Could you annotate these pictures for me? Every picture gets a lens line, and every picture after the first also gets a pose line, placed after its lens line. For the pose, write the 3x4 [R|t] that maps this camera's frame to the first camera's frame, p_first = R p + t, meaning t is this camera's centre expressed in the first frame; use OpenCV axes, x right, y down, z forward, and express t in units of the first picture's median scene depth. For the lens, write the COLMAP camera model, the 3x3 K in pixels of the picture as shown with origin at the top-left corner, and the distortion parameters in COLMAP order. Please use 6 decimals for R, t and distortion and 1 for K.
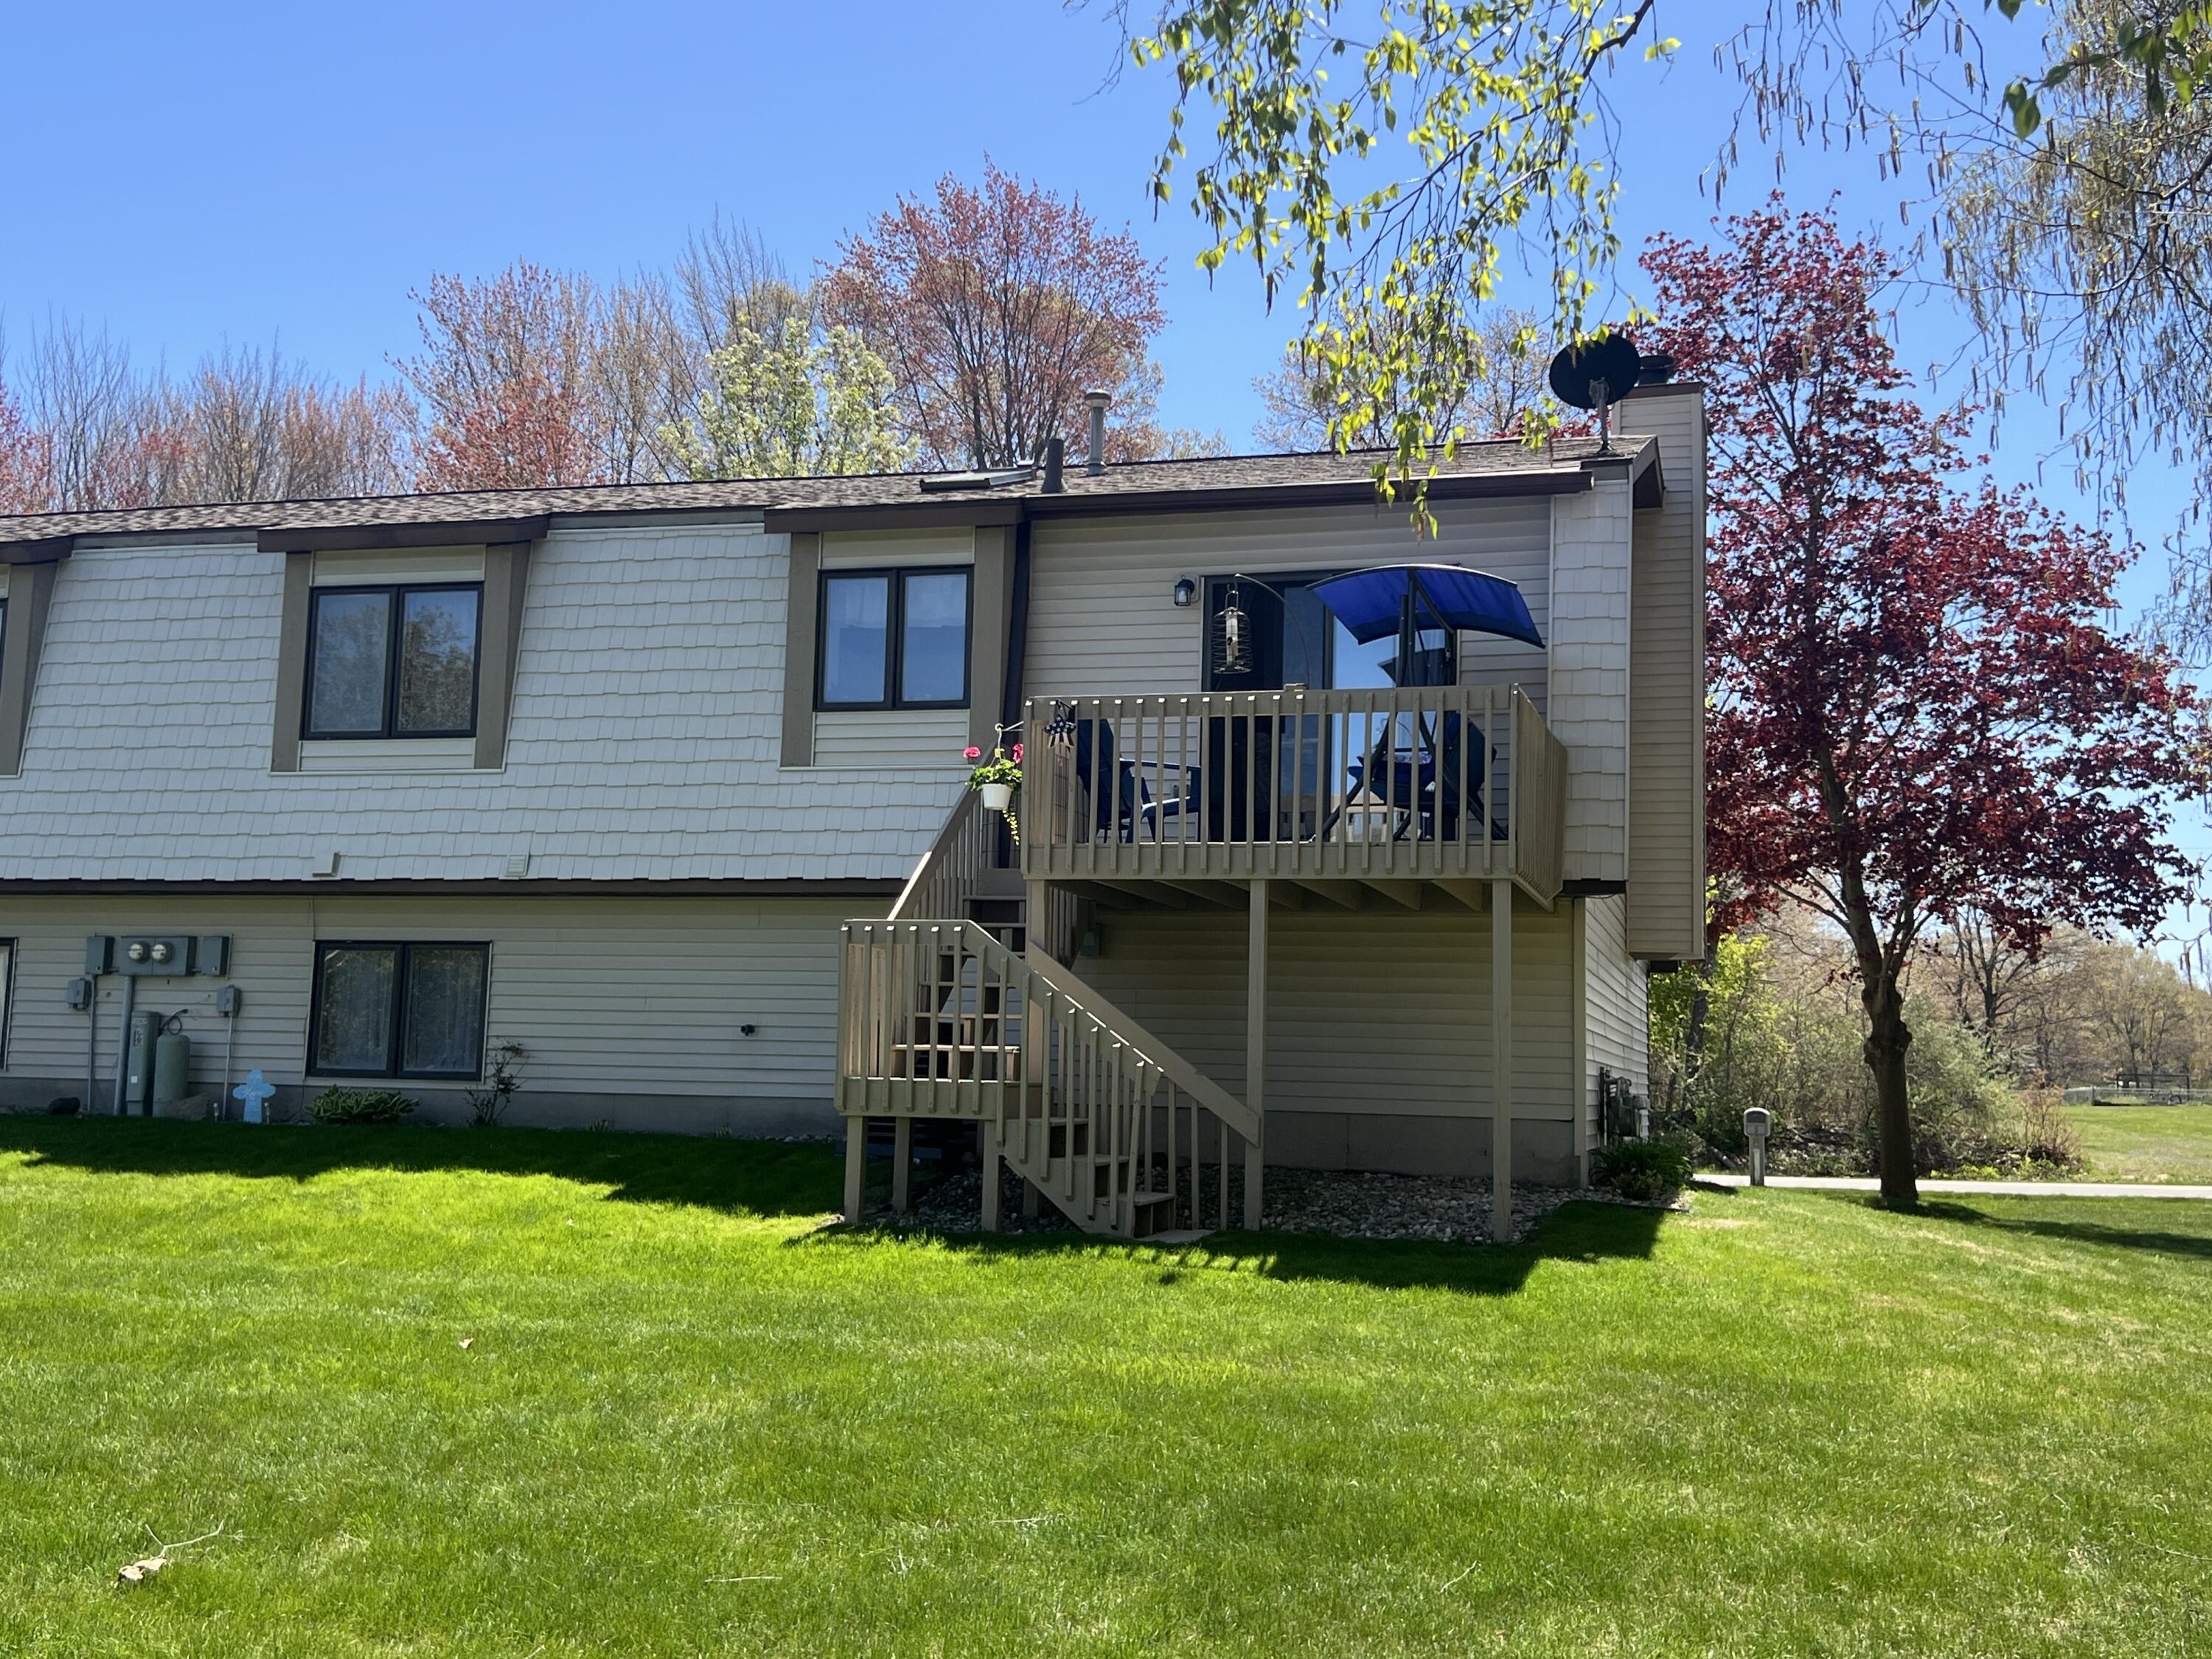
lens RADIAL K [[2219.4, 0, 1105.2], [0, 2219.4, 809.8], [0, 0, 1]] dist [0.046735, 0.000000]
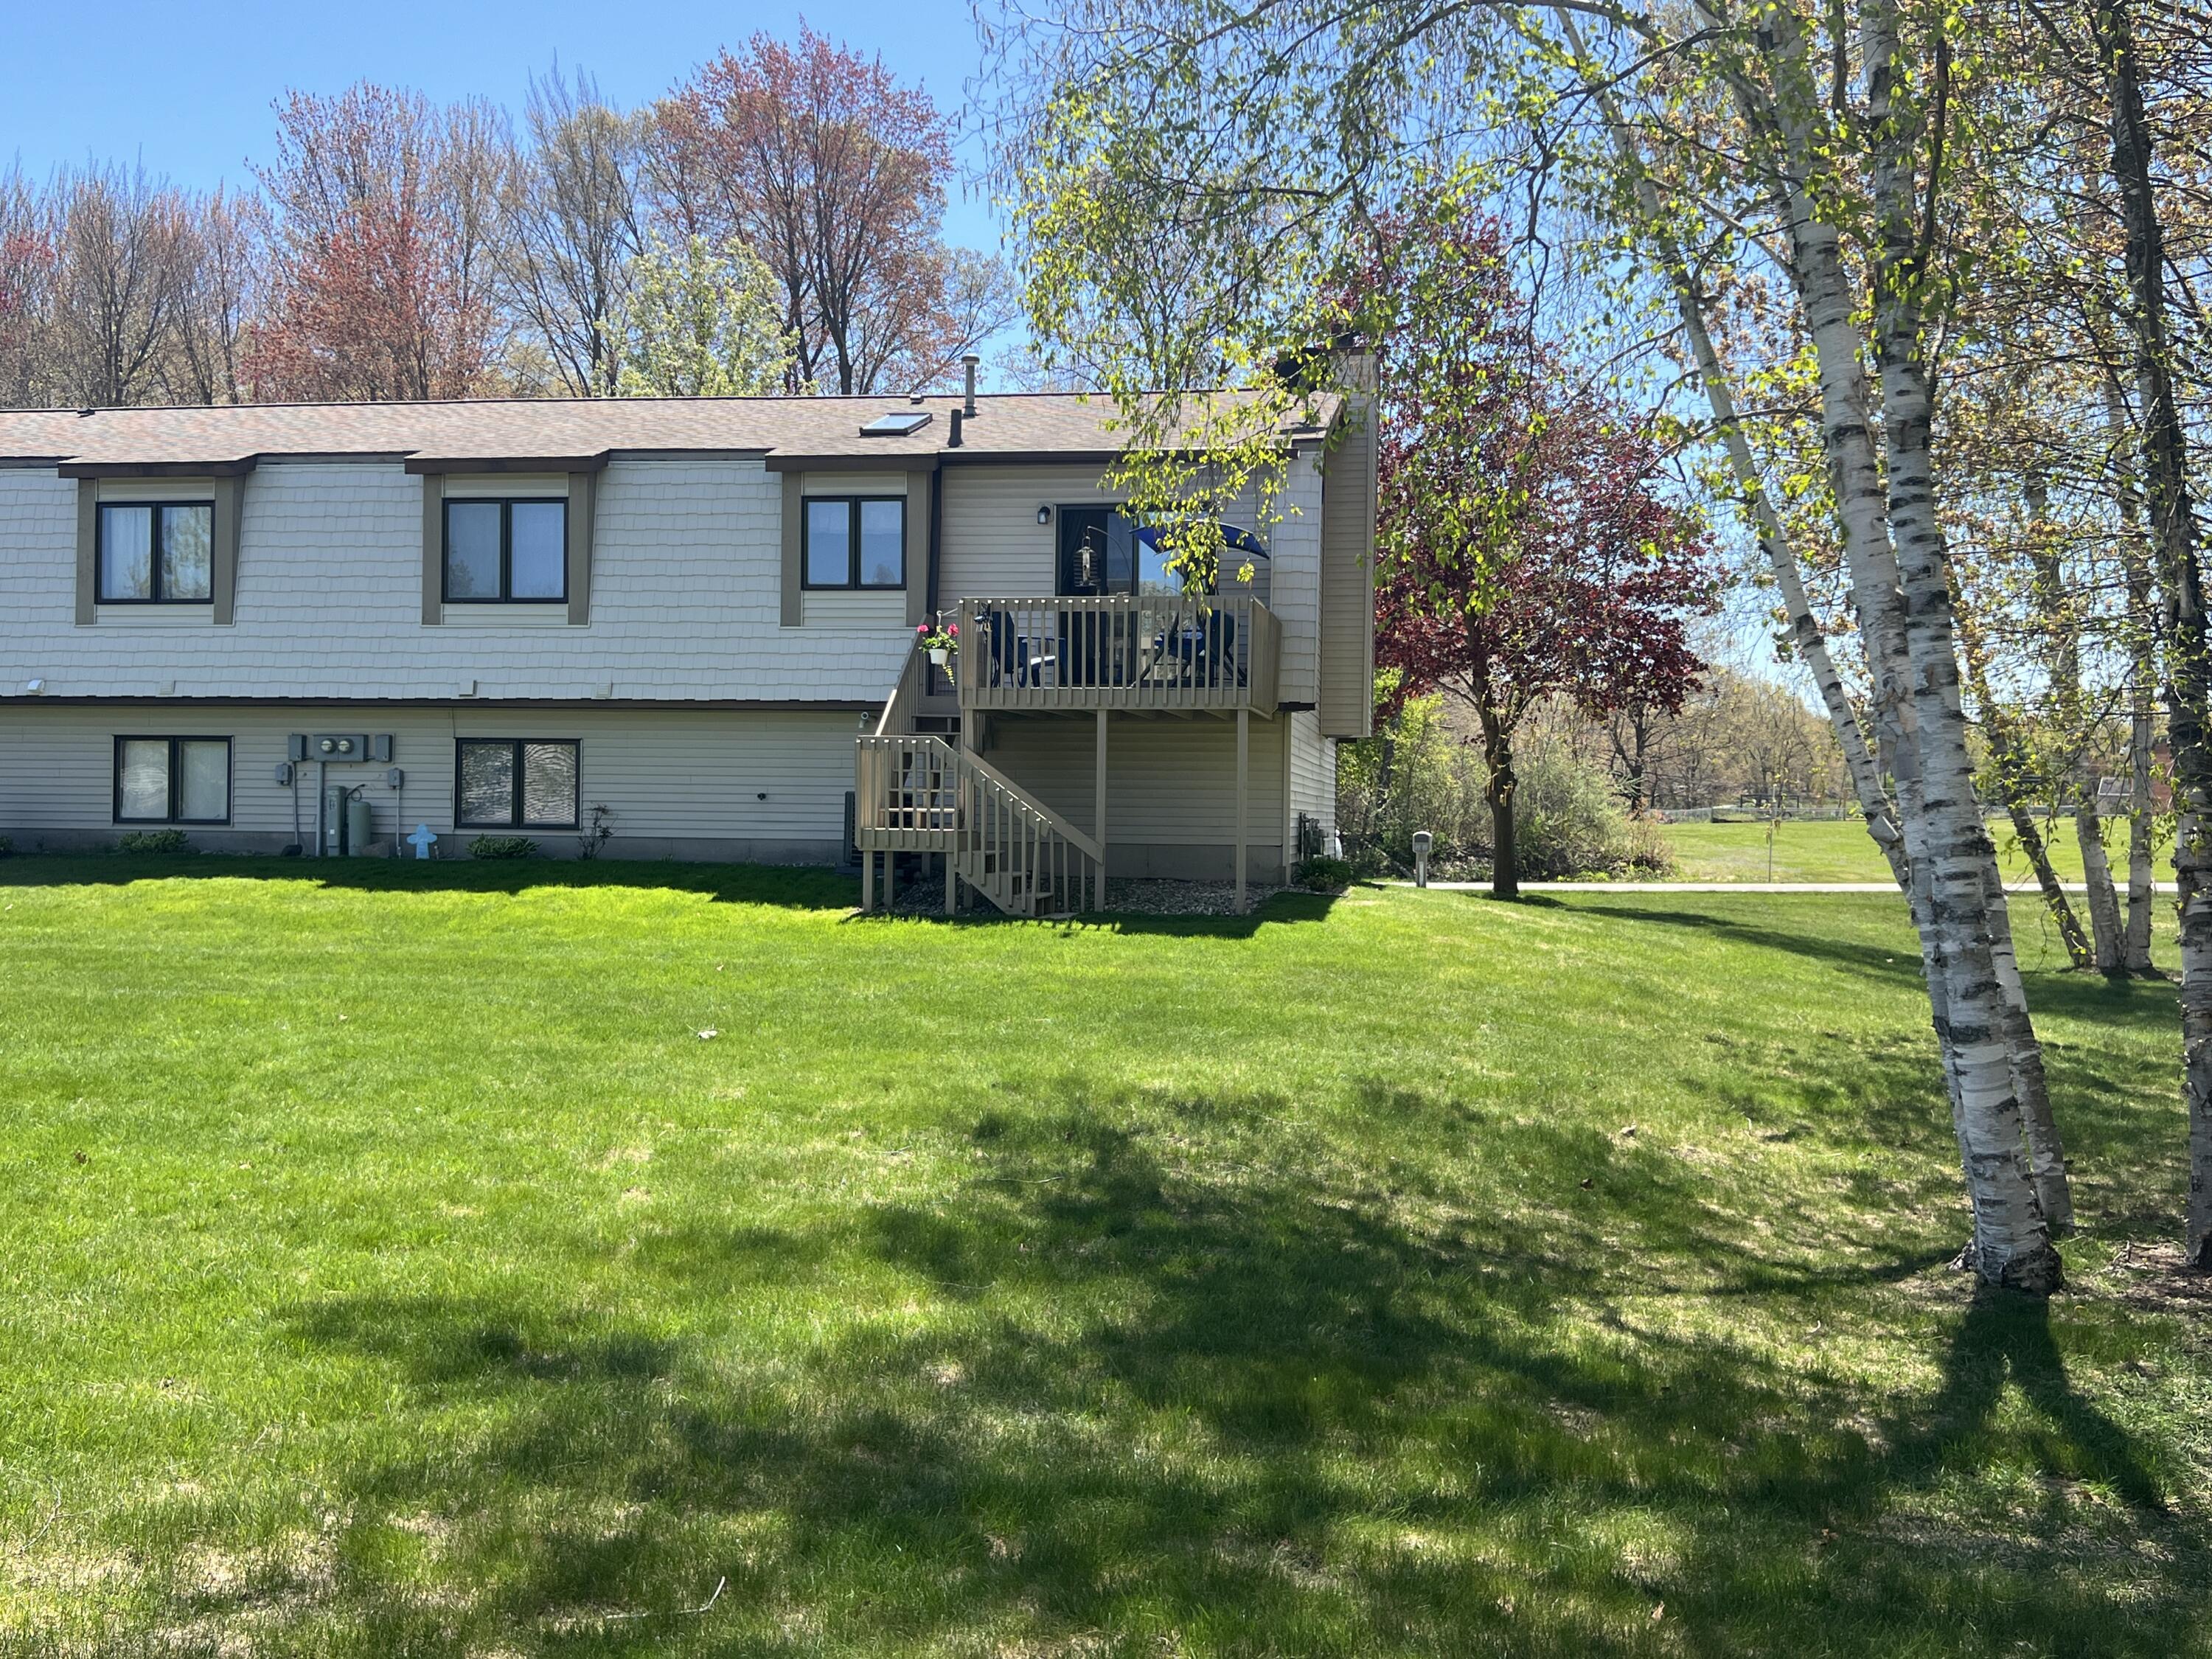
lens RADIAL K [[2124.5, 0, 1097.3], [0, 2124.5, 836.3], [0, 0, 1]] dist [0.109536, 0.000000]
pose [[0.993508, -0.014726, 0.112801, -0.096125], [-0.000516, 0.990993, 0.133914, -0.072460], [-0.113757, -0.133102, 0.984552, -0.494249]]
